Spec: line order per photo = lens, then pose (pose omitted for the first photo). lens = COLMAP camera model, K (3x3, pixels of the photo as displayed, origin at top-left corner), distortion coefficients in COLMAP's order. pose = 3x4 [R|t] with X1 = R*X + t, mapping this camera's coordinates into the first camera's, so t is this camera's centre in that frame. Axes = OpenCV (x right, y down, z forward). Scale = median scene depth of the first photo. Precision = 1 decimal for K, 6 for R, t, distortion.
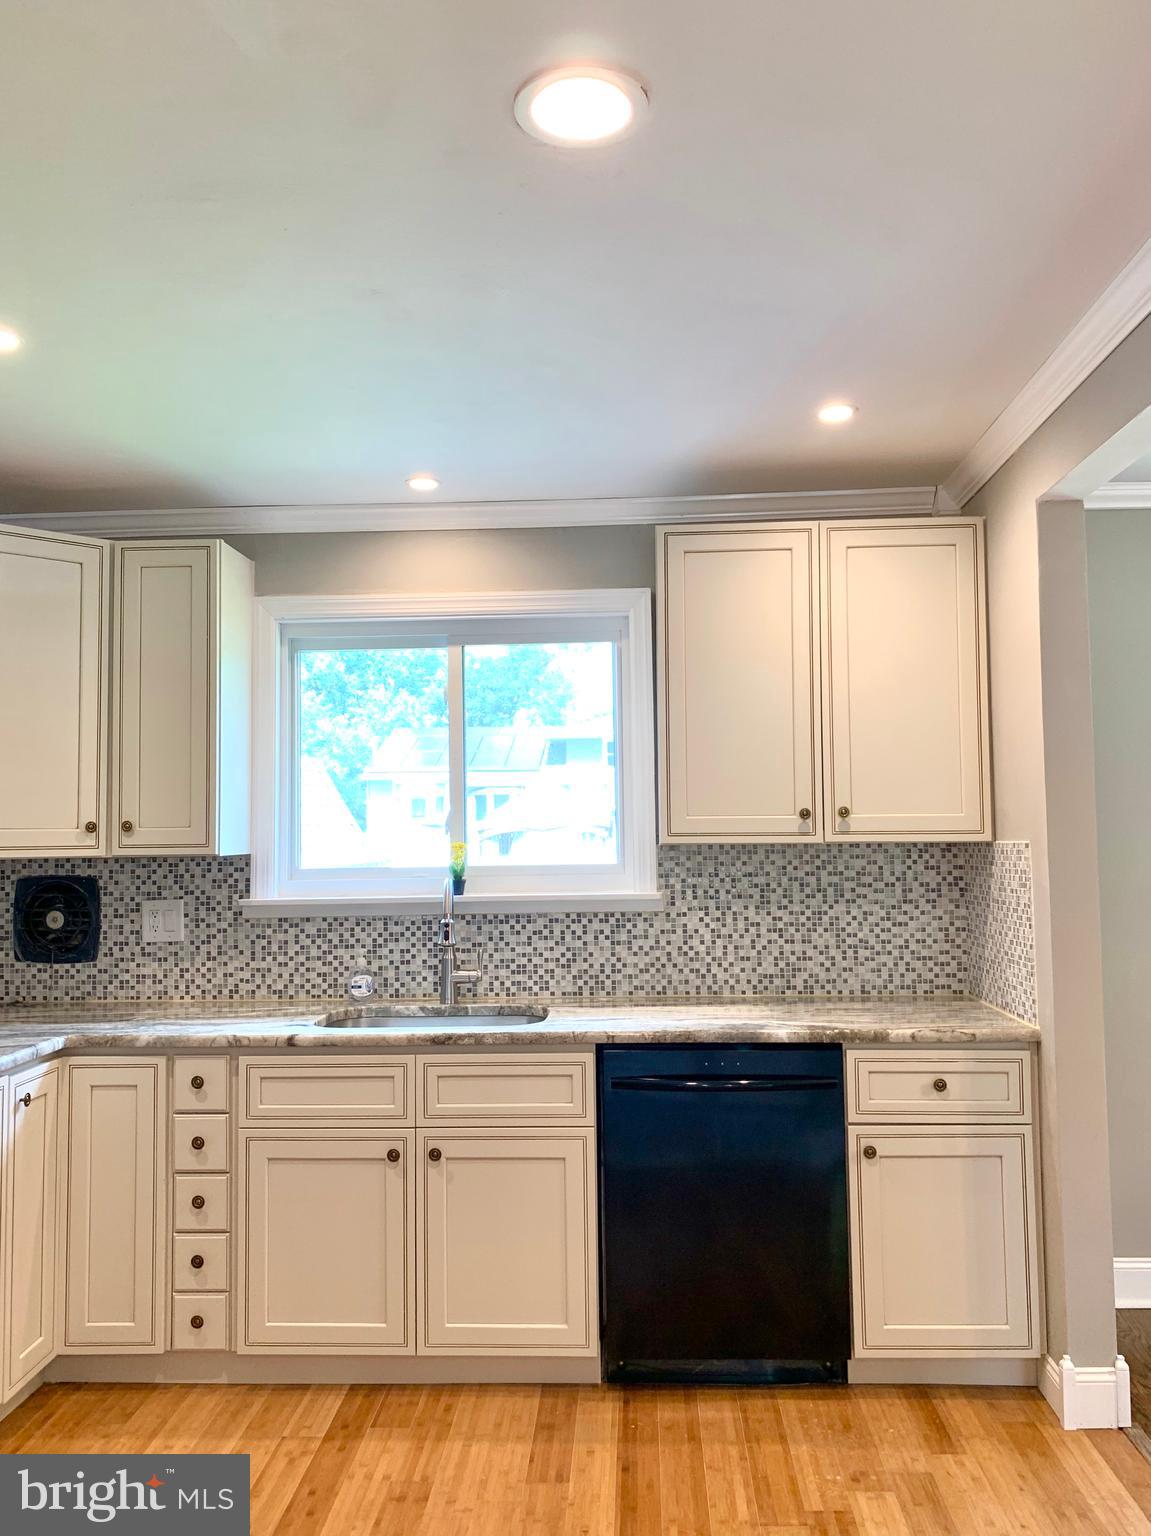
lens RADIAL K [[1151.6, 0, 575.8], [0, 1151.6, 764.0], [0, 0, 1]] dist [0.063064, -0.007911]
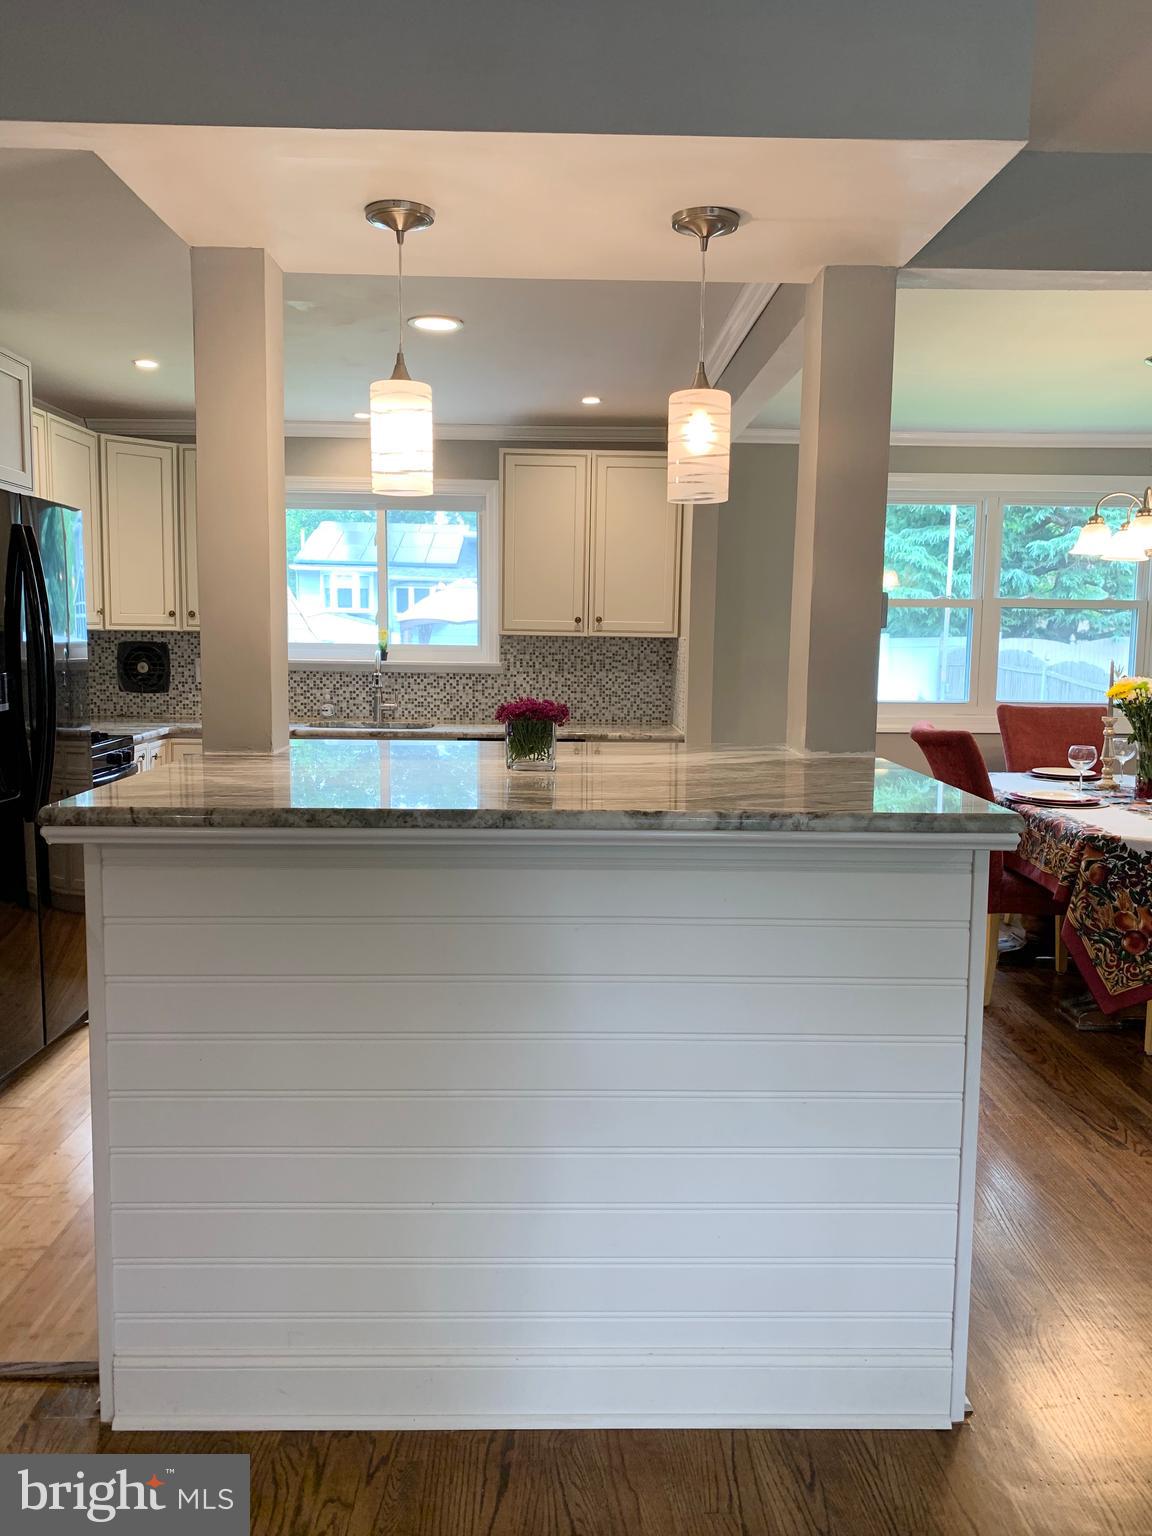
lens RADIAL K [[1151.6, 0, 591.5], [0, 1151.6, 771.3], [0, 0, 1]] dist [0.063064, -0.007911]
pose [[0.996547, 0.019382, 0.080737, 0.071628], [-0.033820, 0.982807, 0.181515, -0.047647], [-0.075831, -0.183618, 0.980068, -0.744980]]
